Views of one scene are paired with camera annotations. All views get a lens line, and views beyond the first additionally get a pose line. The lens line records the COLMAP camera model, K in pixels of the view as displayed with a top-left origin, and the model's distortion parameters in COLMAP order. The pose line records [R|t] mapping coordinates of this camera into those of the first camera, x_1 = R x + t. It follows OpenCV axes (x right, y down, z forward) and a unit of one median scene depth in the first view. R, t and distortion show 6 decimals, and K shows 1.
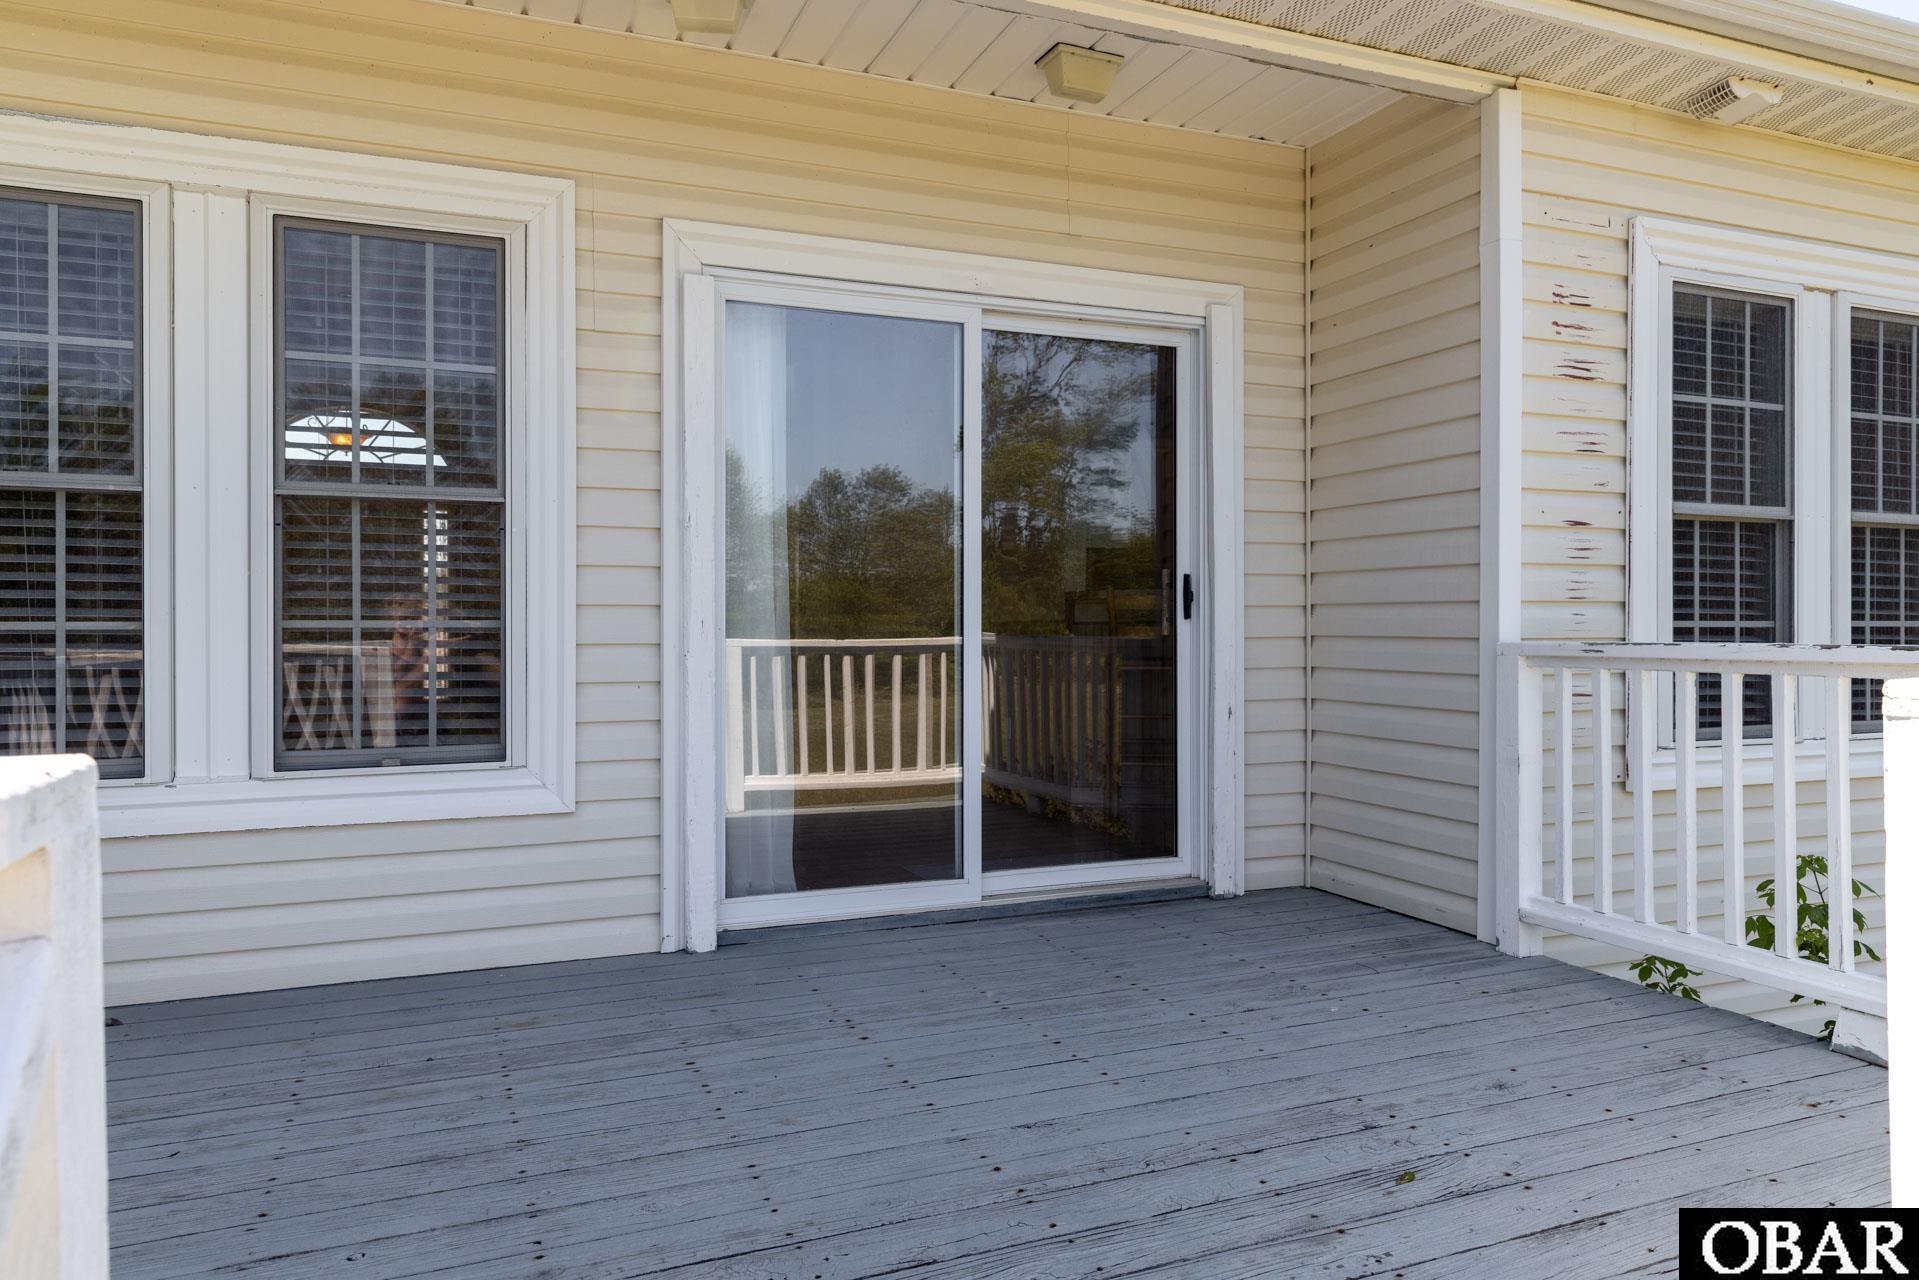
lens RADIAL K [[1269.1, 0, 966.1], [0, 1269.1, 630.8], [0, 0, 1]] dist [0.001344, 0.002045]
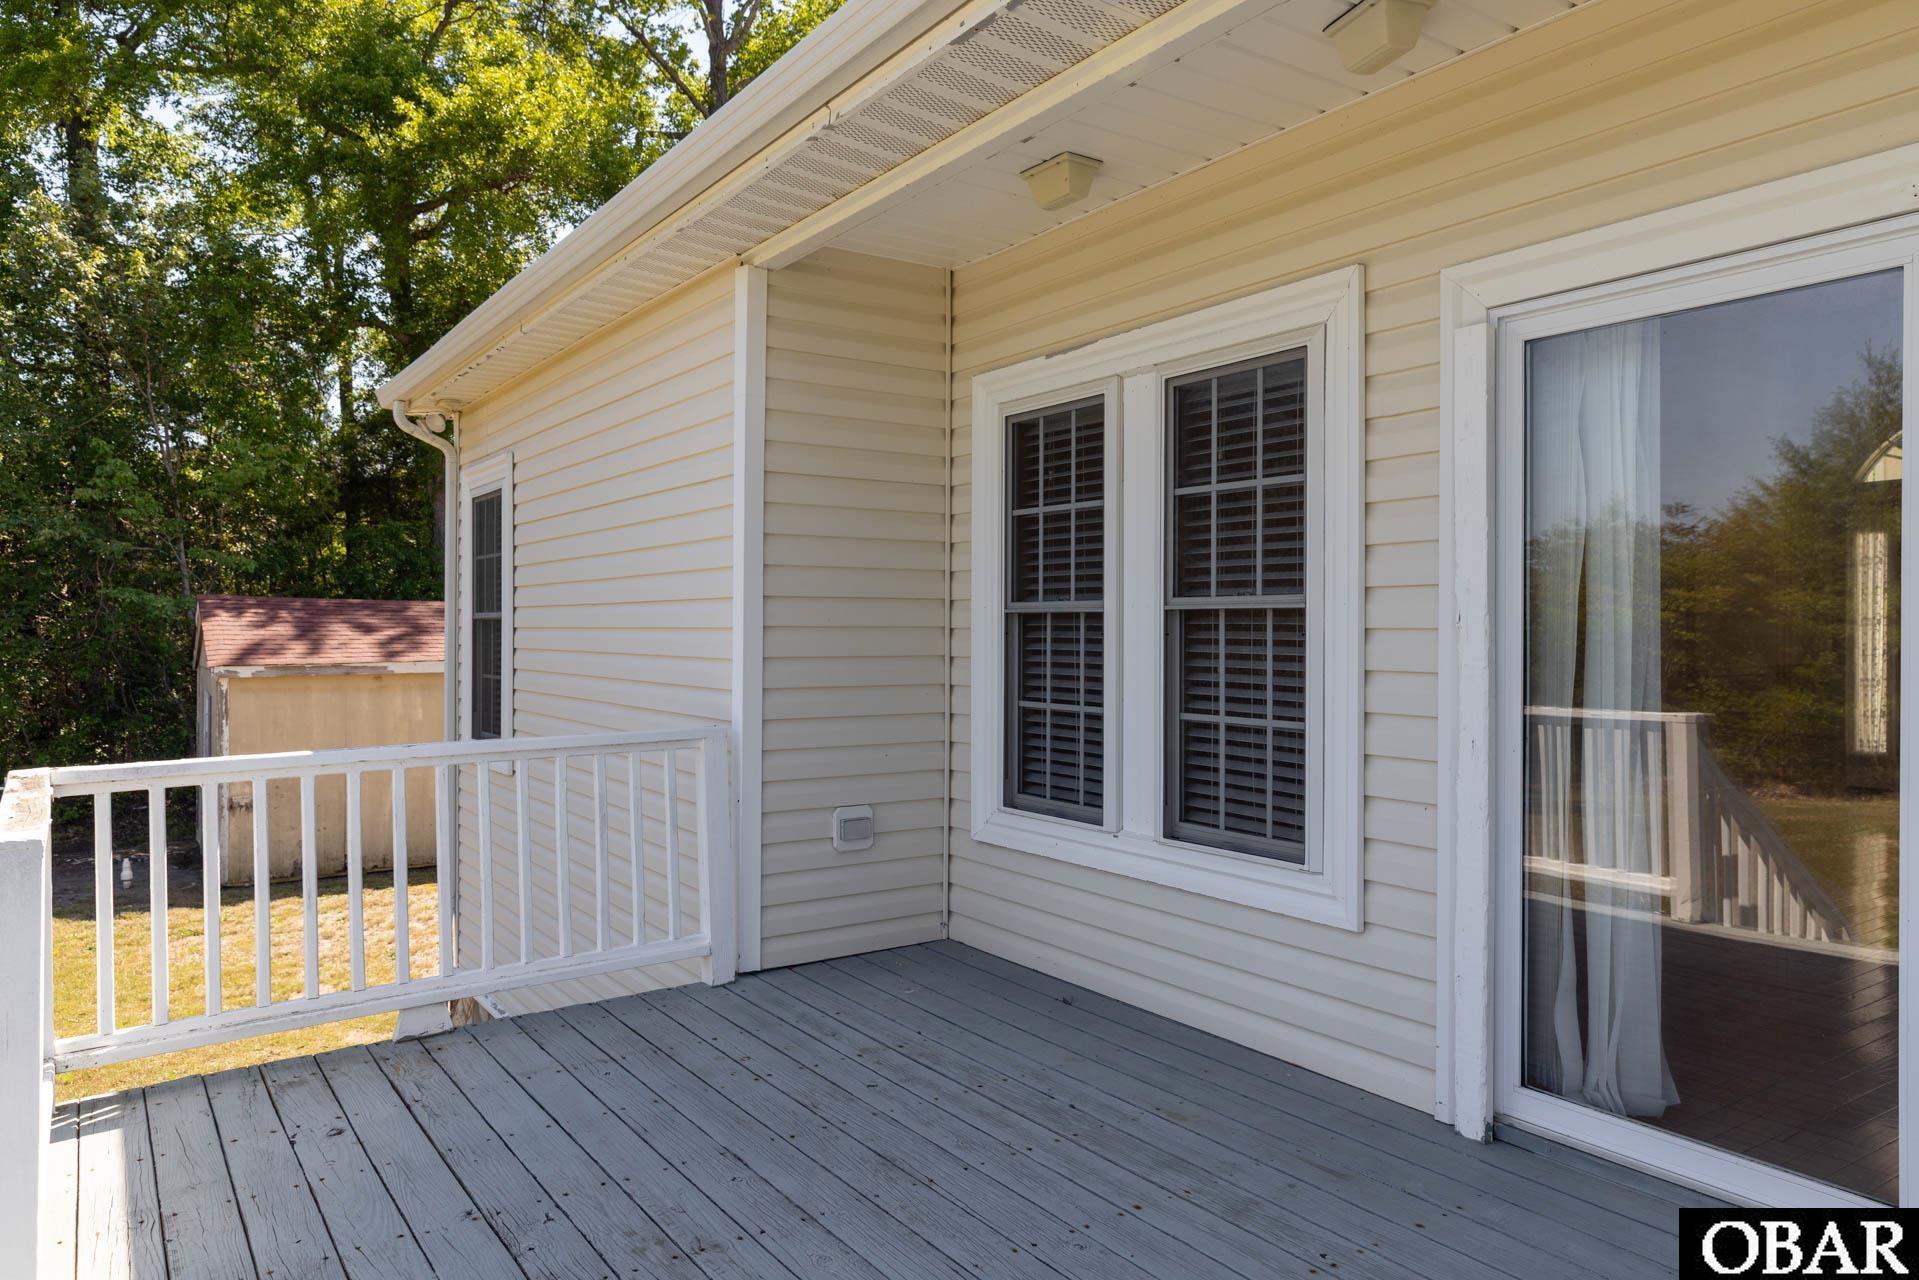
lens RADIAL K [[1269.1, 0, 966.1], [0, 1269.1, 630.8], [0, 0, 1]] dist [0.001344, 0.002045]
pose [[0.209170, 0.005191, -0.977866, 0.615423], [-0.008121, 0.999961, 0.003572, -0.091748], [0.977846, 0.007195, 0.209204, 0.574933]]
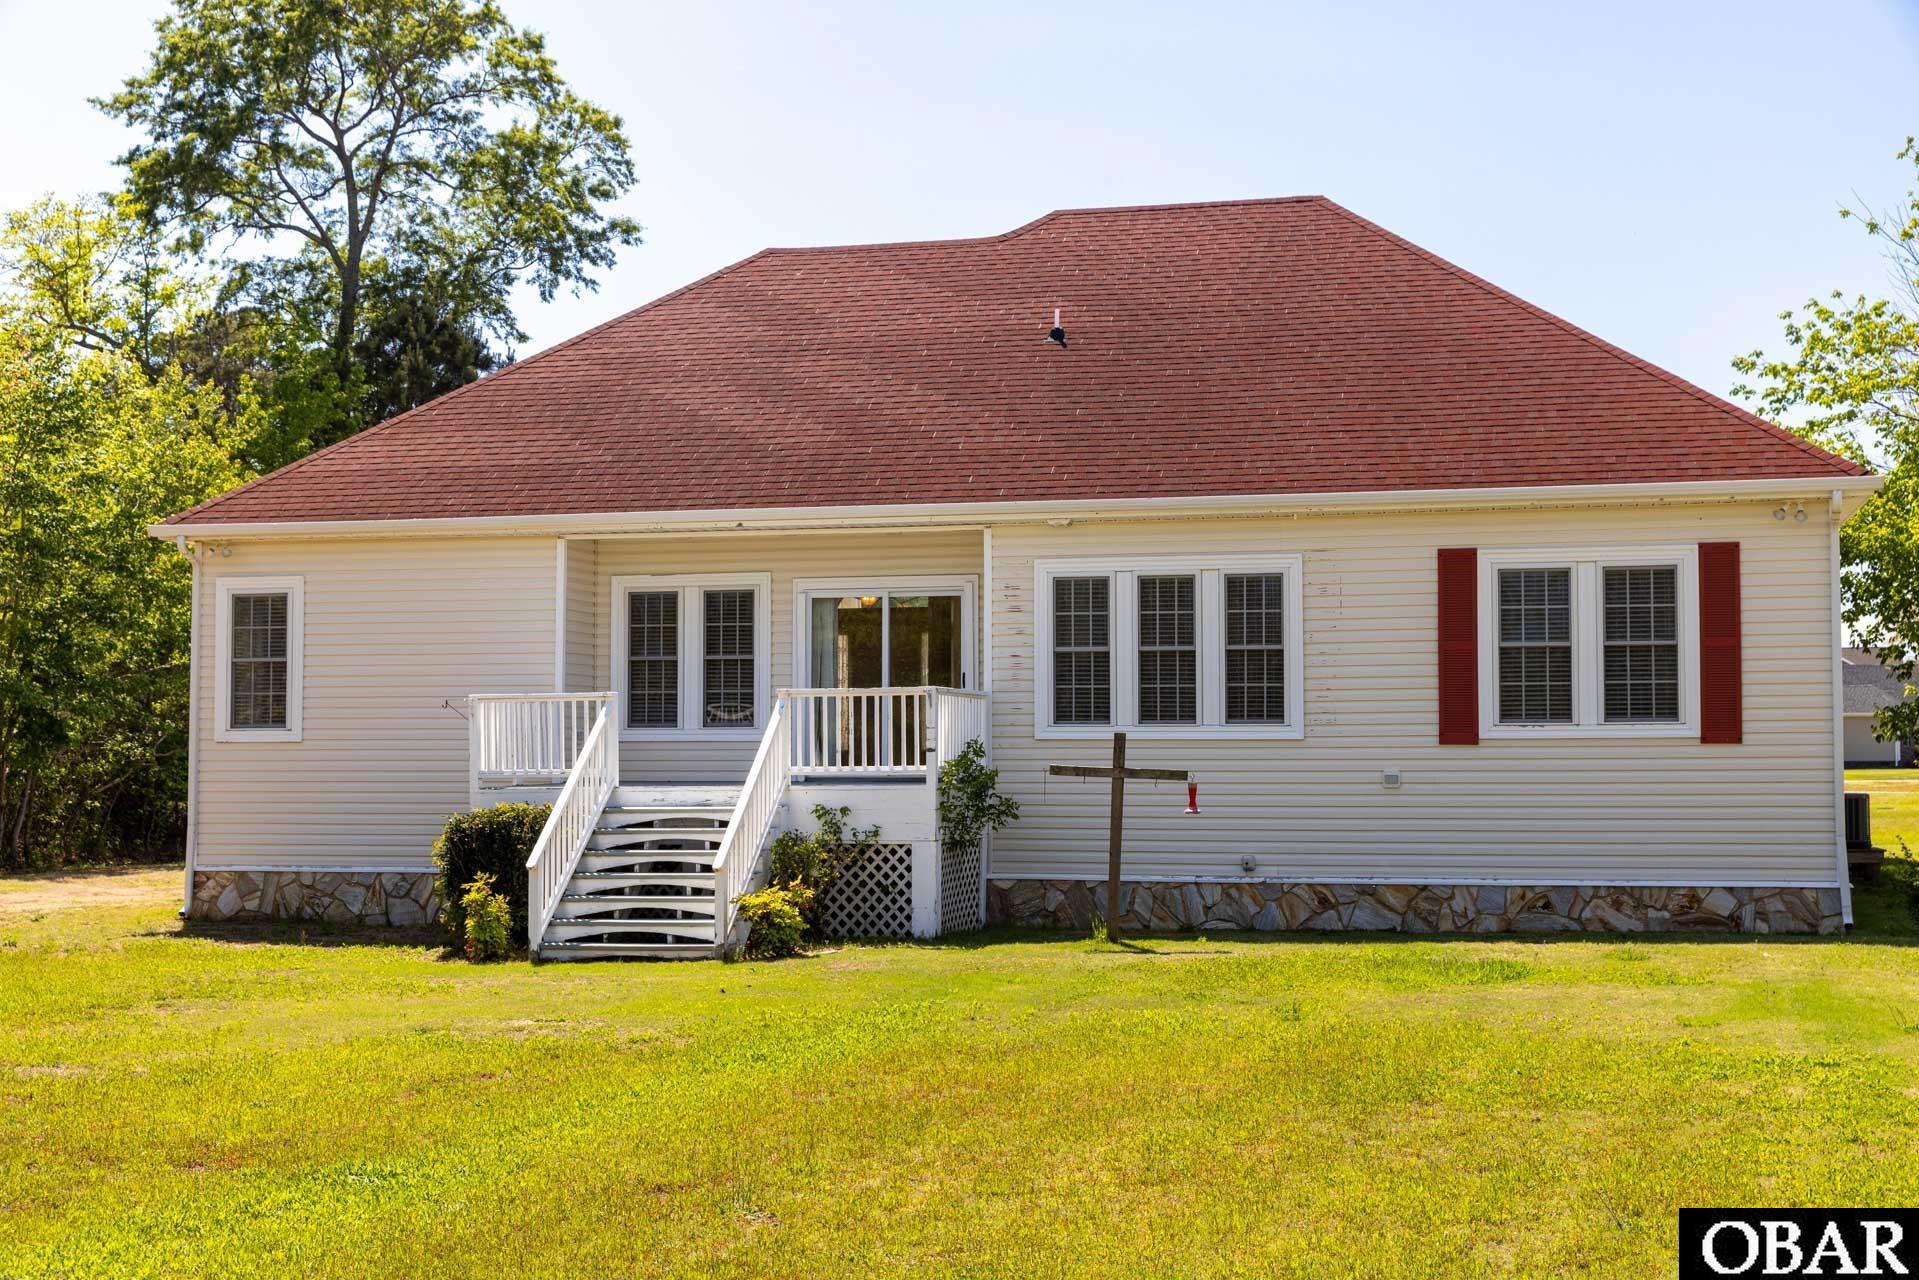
lens RADIAL K [[2483.6, 0, 959.5], [0, 2483.6, 640.0], [0, 0, 1]] dist [0.000233, -0.000110]
pose [[0.799111, -0.025061, -0.600660, 5.041661], [-0.005358, 0.998794, -0.048800, 0.223155], [0.601159, 0.042214, 0.798014, -5.009977]]
